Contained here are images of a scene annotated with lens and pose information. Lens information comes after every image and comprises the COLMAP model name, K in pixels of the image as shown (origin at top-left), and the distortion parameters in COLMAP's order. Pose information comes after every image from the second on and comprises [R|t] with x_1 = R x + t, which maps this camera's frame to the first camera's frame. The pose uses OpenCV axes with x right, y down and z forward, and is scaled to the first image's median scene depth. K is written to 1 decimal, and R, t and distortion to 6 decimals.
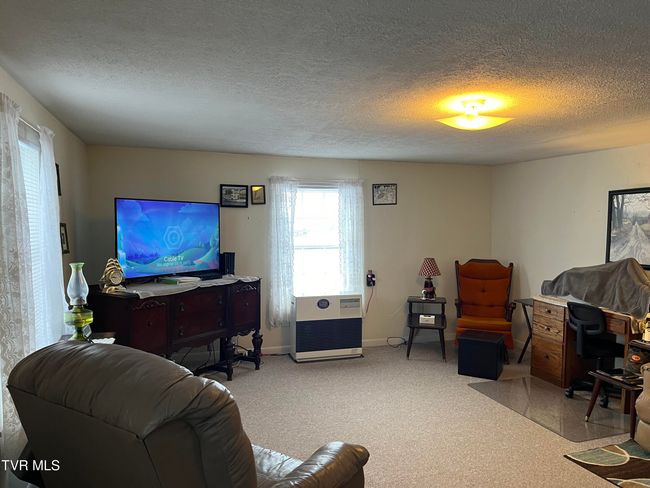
lens RADIAL K [[493.2, 0, 323.9], [0, 493.2, 247.1], [0, 0, 1]] dist [0.066860, -0.085575]
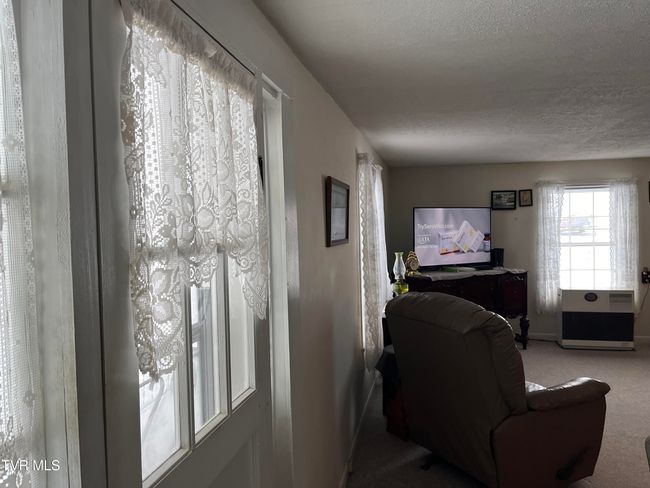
lens RADIAL K [[493.2, 0, 323.9], [0, 493.2, 247.1], [0, 0, 1]] dist [0.066860, -0.085575]
pose [[0.869064, 0.004150, -0.494682, 0.030813], [-0.003575, 0.999991, 0.002109, 0.006553], [0.494687, -0.000064, 0.869071, -0.227956]]
